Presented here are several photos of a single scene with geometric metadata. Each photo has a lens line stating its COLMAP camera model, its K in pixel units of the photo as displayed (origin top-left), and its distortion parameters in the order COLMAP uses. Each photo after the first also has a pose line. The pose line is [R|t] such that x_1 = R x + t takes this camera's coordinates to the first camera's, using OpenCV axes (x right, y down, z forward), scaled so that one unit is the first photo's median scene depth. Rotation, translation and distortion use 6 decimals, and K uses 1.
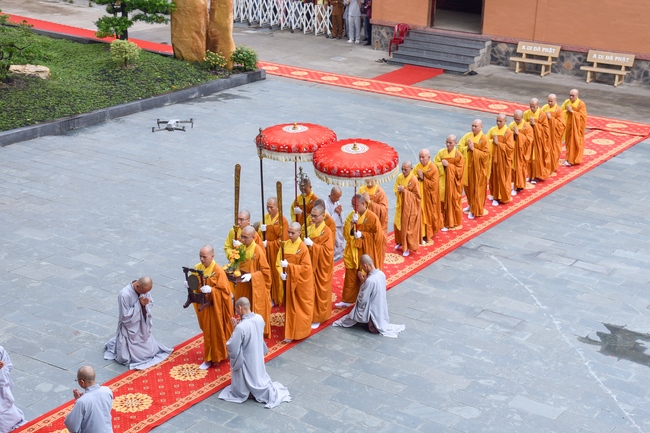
lens RADIAL K [[1173.7, 0, 325.0], [0, 1173.7, 216.5], [0, 0, 1]] dist [0.361832, 0.031024]
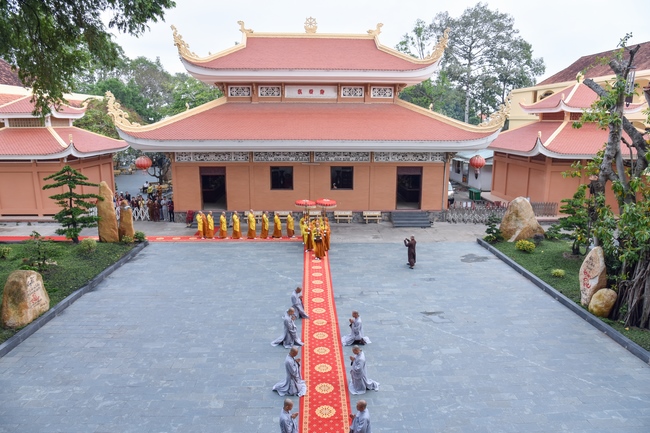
lens RADIAL K [[453.3, 0, 325.0], [0, 453.3, 216.5], [0, 0, 1]] dist [-0.086592, 0.005942]
pose [[0.812673, -0.147008, 0.563872, -0.268513], [0.209597, 0.976635, -0.047460, -0.065598], [-0.543721, 0.156755, 0.824497, 0.160013]]
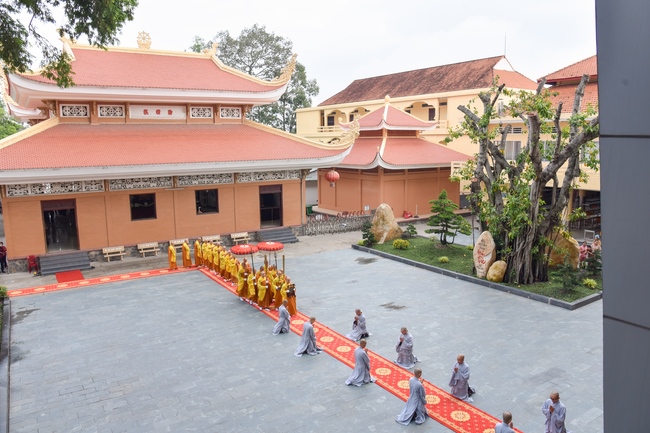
lens RADIAL K [[491.2, 0, 325.0], [0, 491.2, 216.5], [0, 0, 1]] dist [-0.091813, 0.008698]
pose [[0.391946, -0.174188, 0.903347, -0.517133], [0.320719, 0.946184, 0.043294, -0.127039], [-0.862275, 0.272752, 0.426719, 0.314382]]
